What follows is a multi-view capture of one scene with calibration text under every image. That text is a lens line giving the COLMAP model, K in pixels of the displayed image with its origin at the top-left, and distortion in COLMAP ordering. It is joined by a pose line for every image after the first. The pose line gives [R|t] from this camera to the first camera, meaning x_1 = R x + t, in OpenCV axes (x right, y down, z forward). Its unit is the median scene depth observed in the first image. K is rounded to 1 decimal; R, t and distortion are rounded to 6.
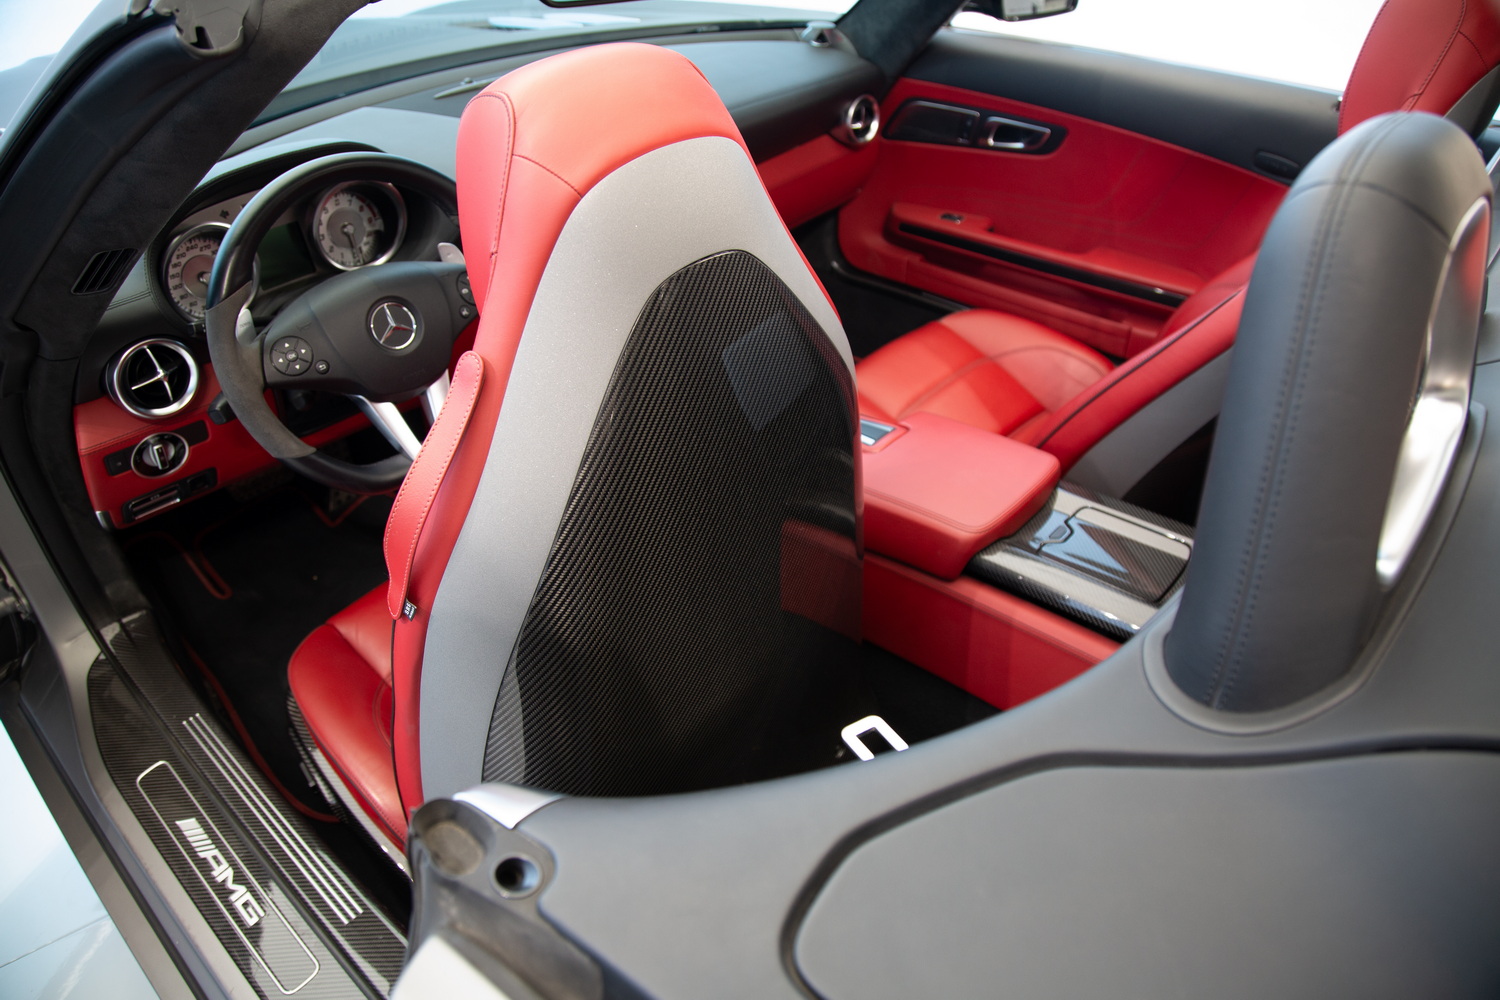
lens RADIAL K [[987.6, 0, 742.0], [0, 987.6, 492.4], [0, 0, 1]] dist [-0.065082, 0.003908]
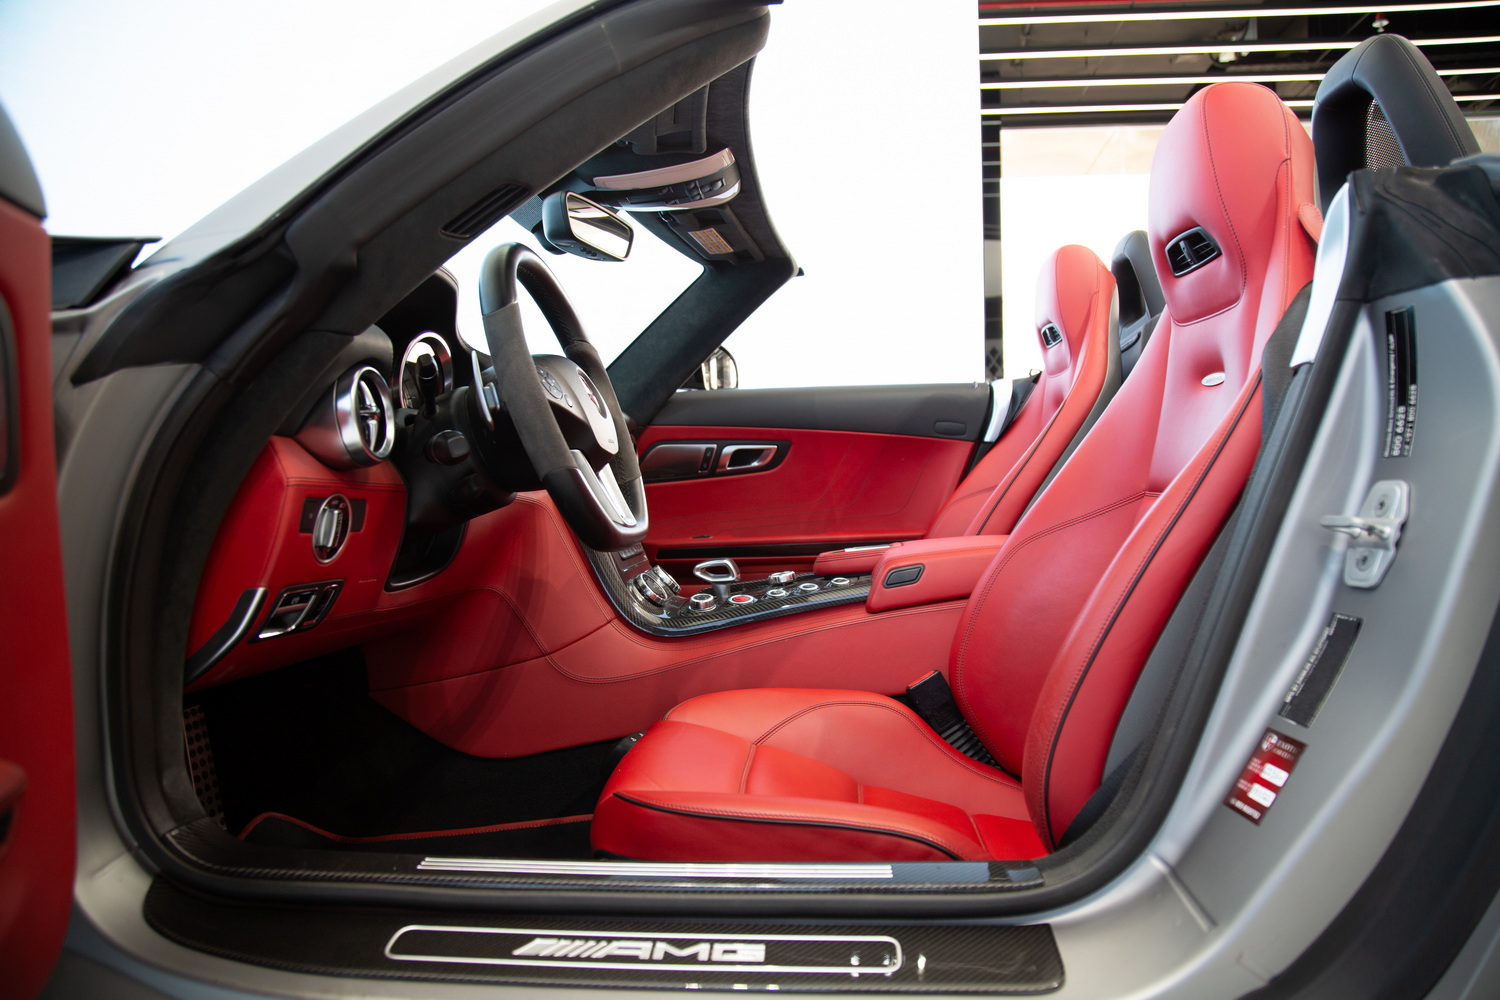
lens RADIAL K [[1006.3, 0, 750.0], [0, 1006.3, 500.0], [0, 0, 1]] dist [-0.078034, 0.004152]
pose [[0.781707, -0.008928, 0.623582, -0.788361], [0.375190, 0.805443, -0.458796, 0.415524], [-0.498164, 0.592606, 0.632970, 0.283633]]
